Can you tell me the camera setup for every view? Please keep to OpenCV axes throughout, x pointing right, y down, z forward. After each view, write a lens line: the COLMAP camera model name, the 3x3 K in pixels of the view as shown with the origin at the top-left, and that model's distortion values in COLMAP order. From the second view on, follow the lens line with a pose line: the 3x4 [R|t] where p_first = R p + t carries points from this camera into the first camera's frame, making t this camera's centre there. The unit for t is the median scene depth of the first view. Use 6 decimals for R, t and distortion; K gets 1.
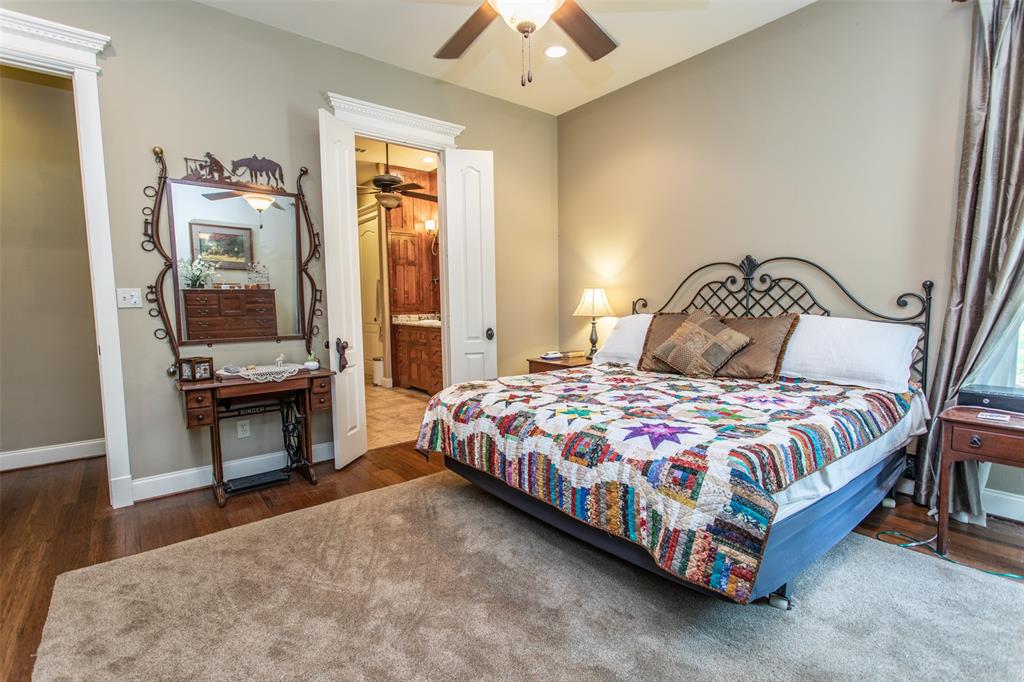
lens RADIAL K [[484.1, 0, 512.0], [0, 484.1, 341.0], [0, 0, 1]] dist [0.004473, 0.001350]
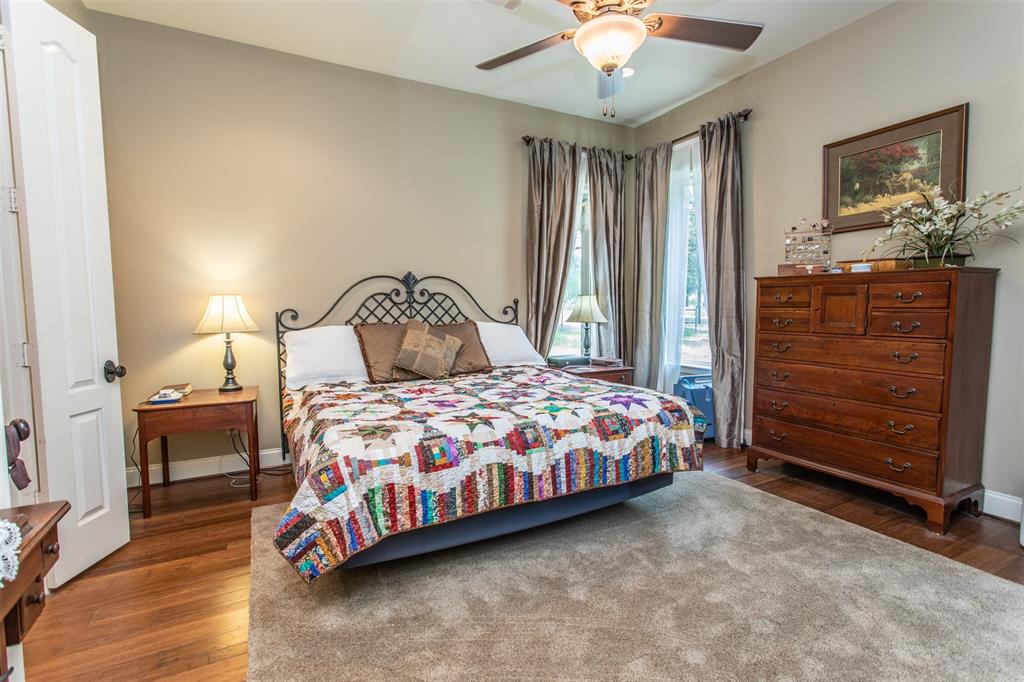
lens RADIAL K [[484.1, 0, 512.0], [0, 484.1, 341.0], [0, 0, 1]] dist [0.004473, 0.001350]
pose [[0.189792, -0.058230, 0.980096, -0.789238], [0.088489, 0.995192, 0.041992, -0.051179], [-0.977829, 0.078758, 0.194032, 0.712092]]
